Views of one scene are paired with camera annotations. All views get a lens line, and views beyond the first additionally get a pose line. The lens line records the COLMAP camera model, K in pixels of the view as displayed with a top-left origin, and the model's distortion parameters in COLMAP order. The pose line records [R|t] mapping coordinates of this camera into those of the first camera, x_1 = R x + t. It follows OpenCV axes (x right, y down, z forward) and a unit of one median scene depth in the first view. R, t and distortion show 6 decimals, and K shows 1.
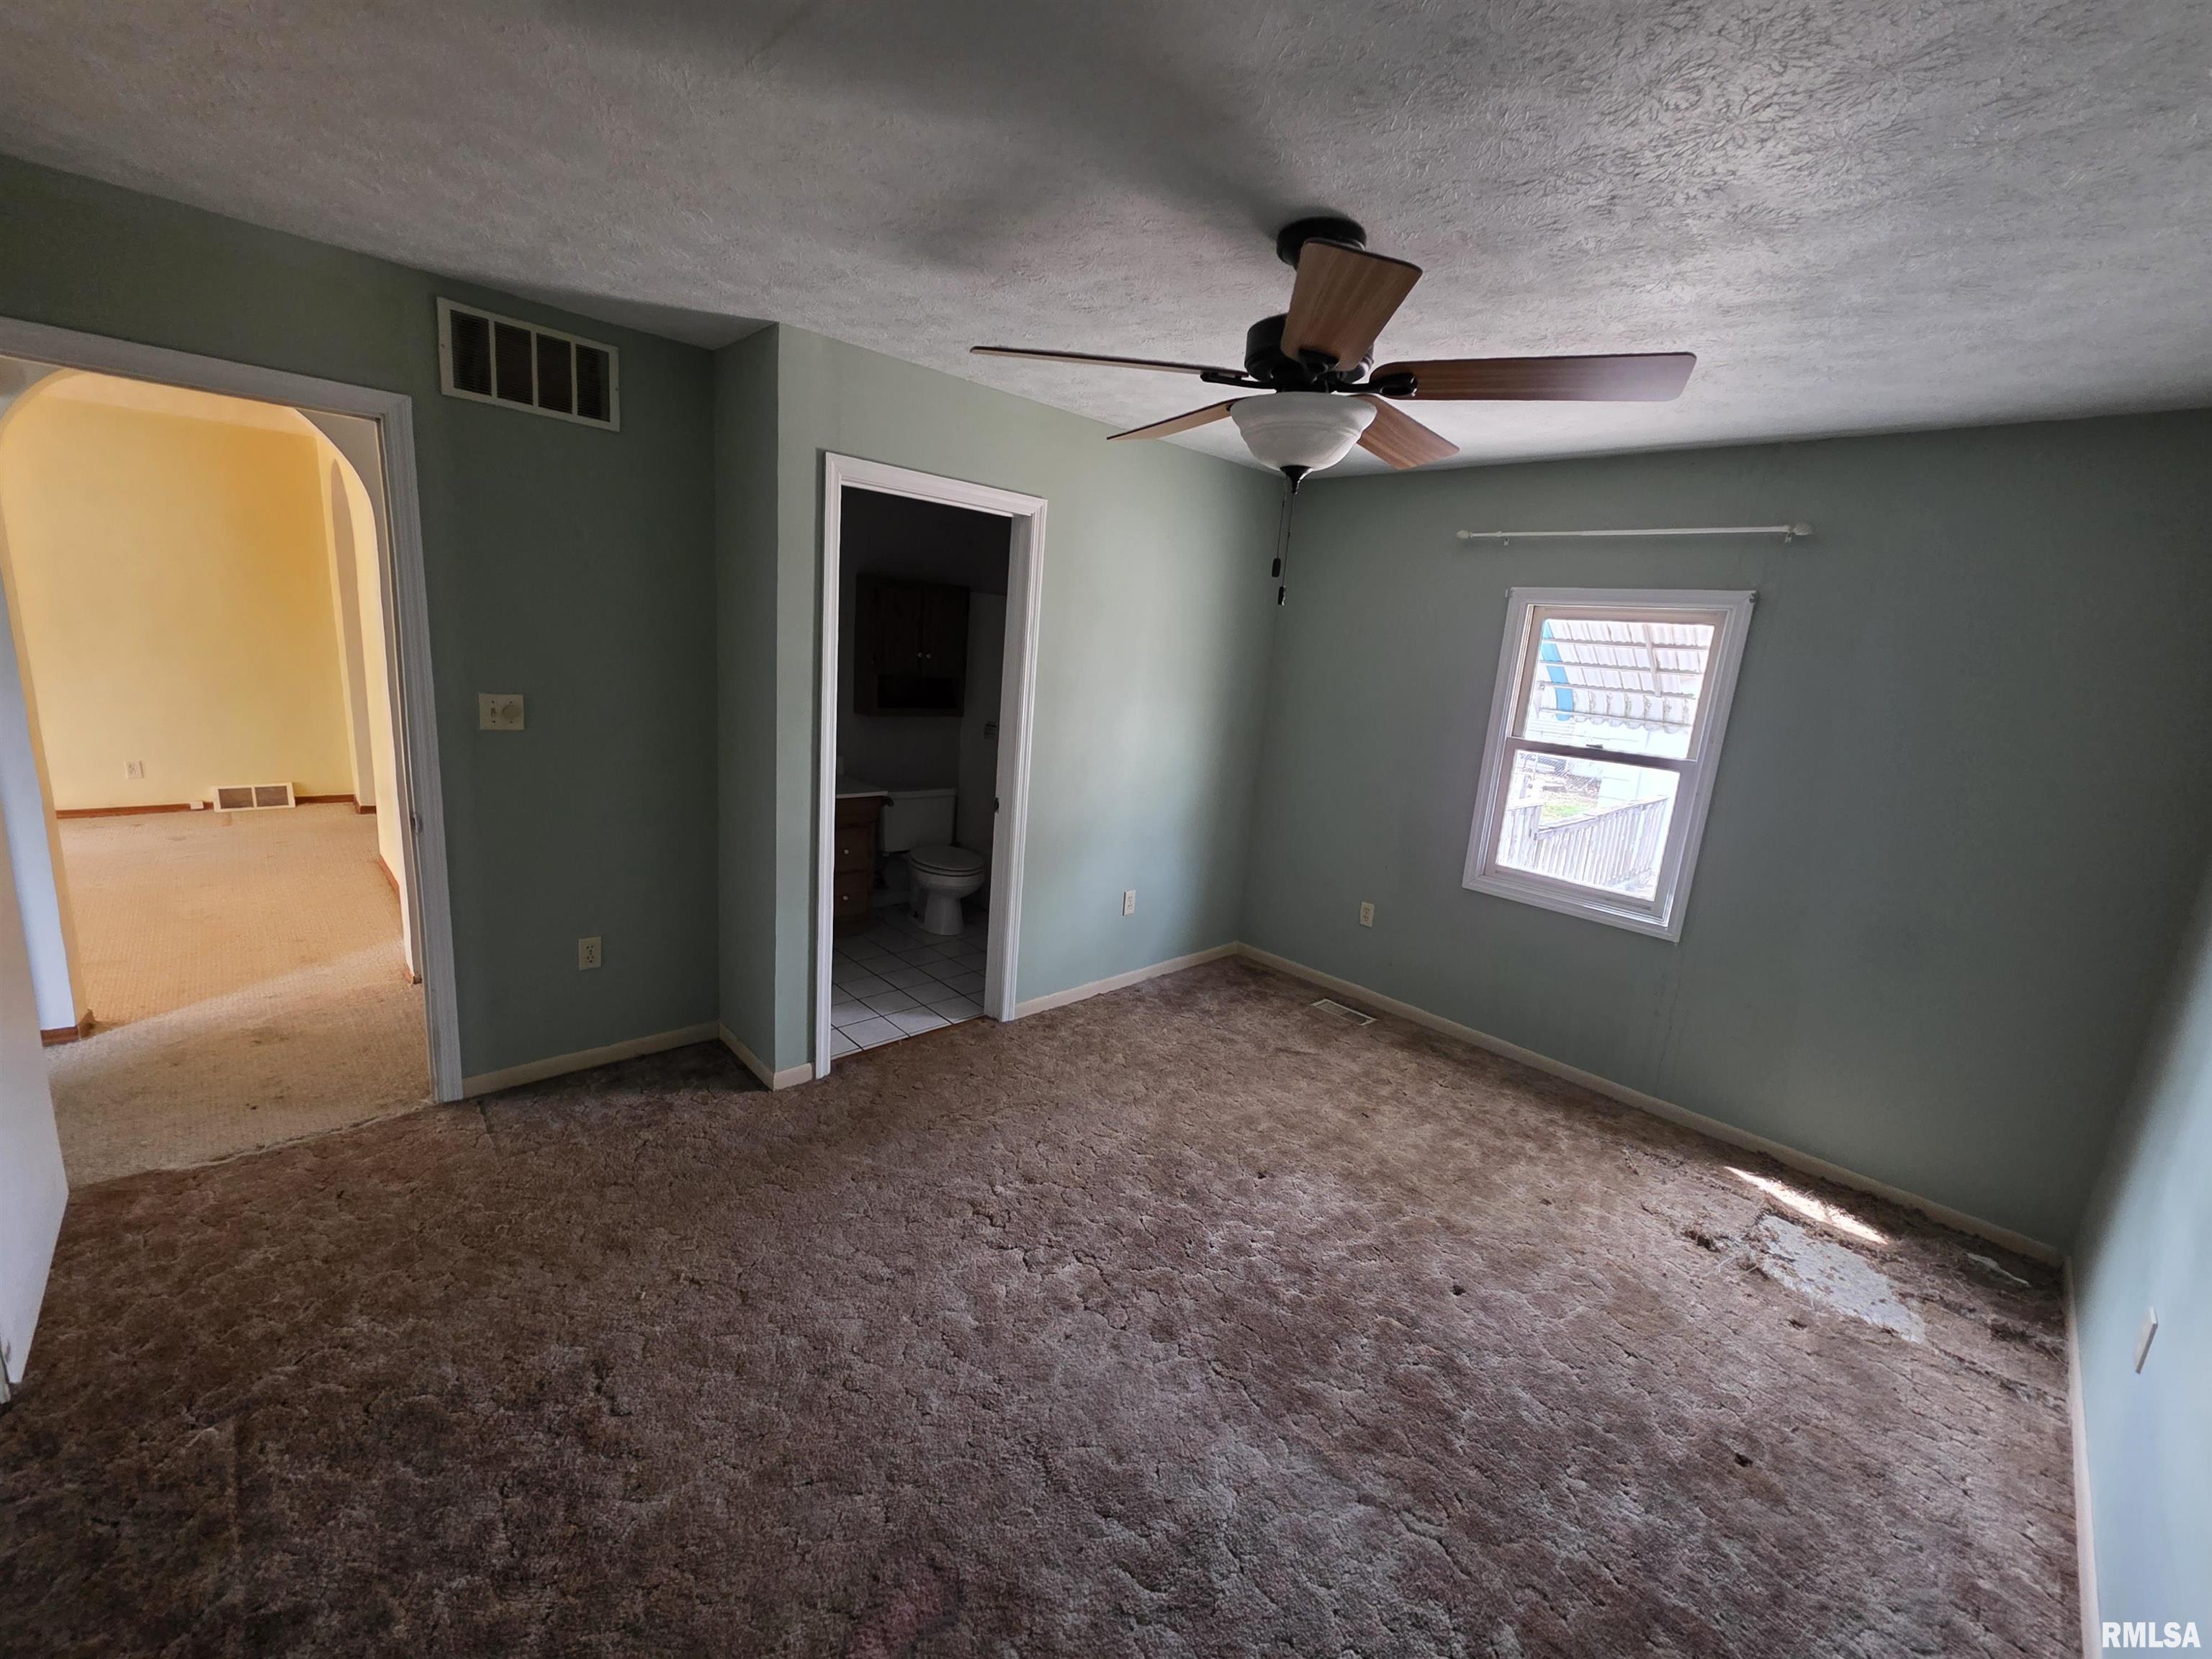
lens RADIAL K [[884.9, 0, 1108.2], [0, 884.9, 829.8], [0, 0, 1]] dist [0.003507, 0.000241]
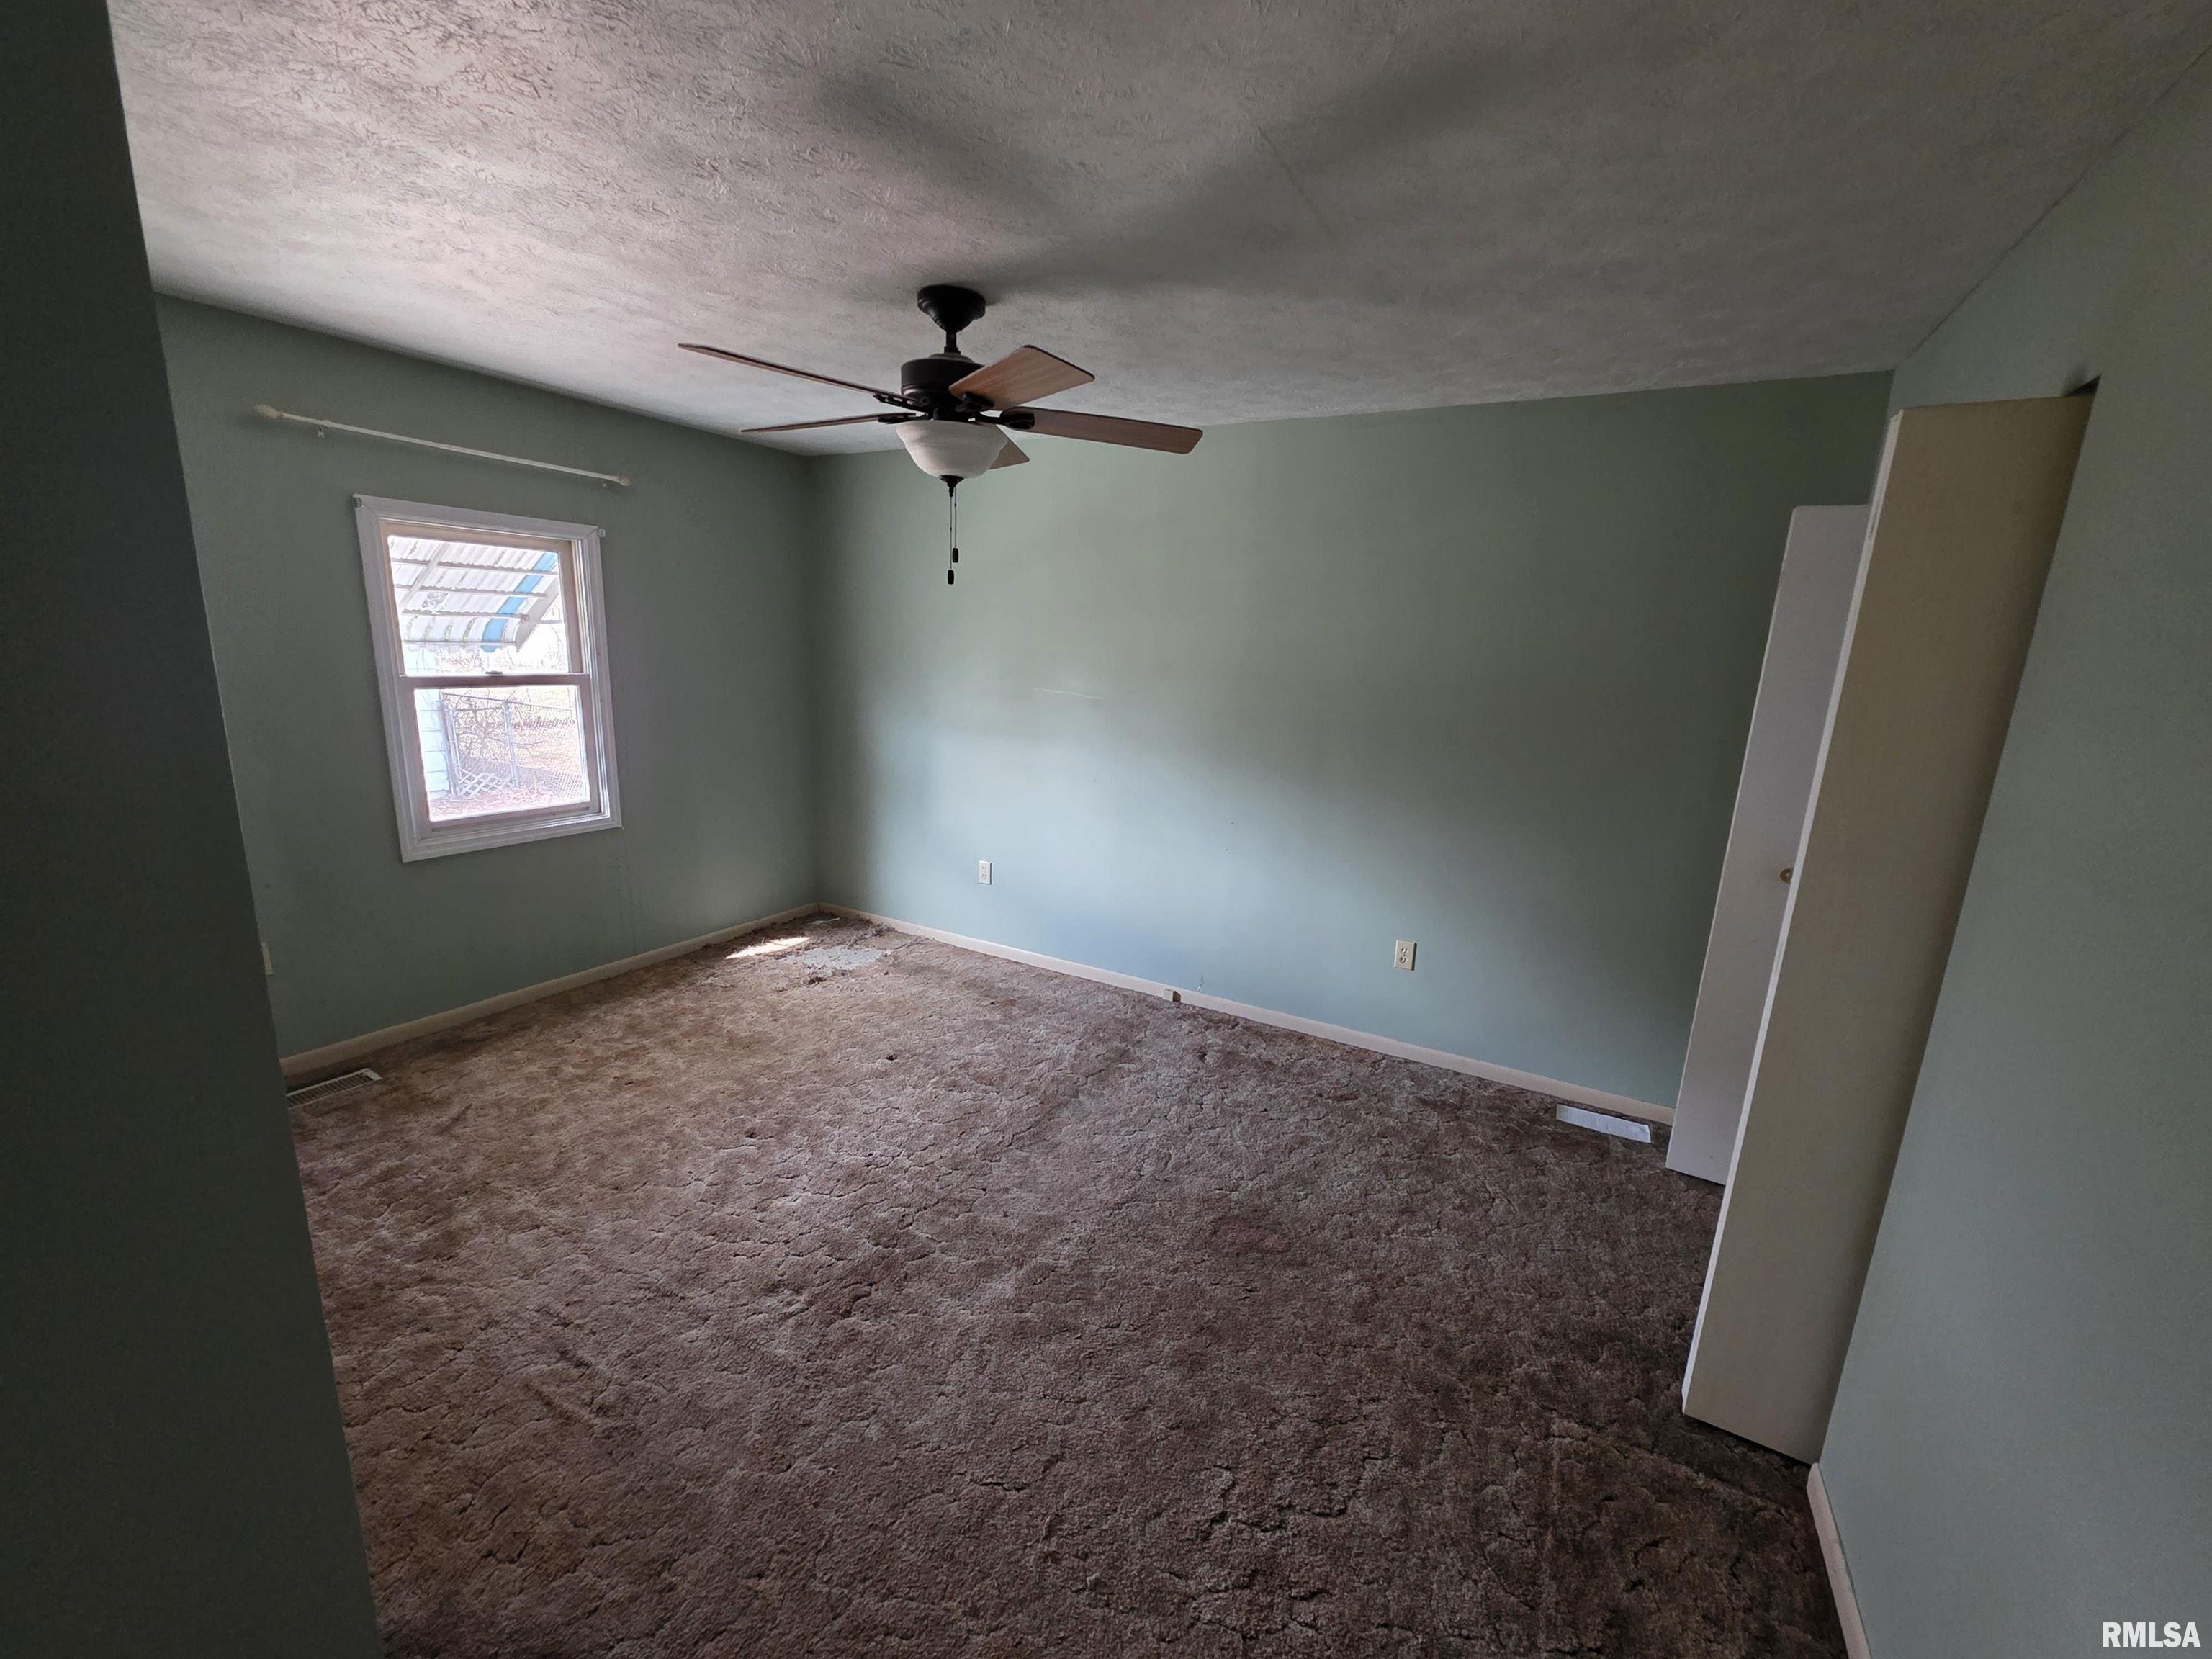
lens RADIAL K [[884.9, 0, 1114.5], [0, 884.9, 834.3], [0, 0, 1]] dist [0.003507, 0.000241]
pose [[-0.282966, -0.295176, 0.912580, -0.660703], [0.139857, 0.928598, 0.343723, -0.186193], [-0.948878, 0.224893, -0.221480, 0.656798]]
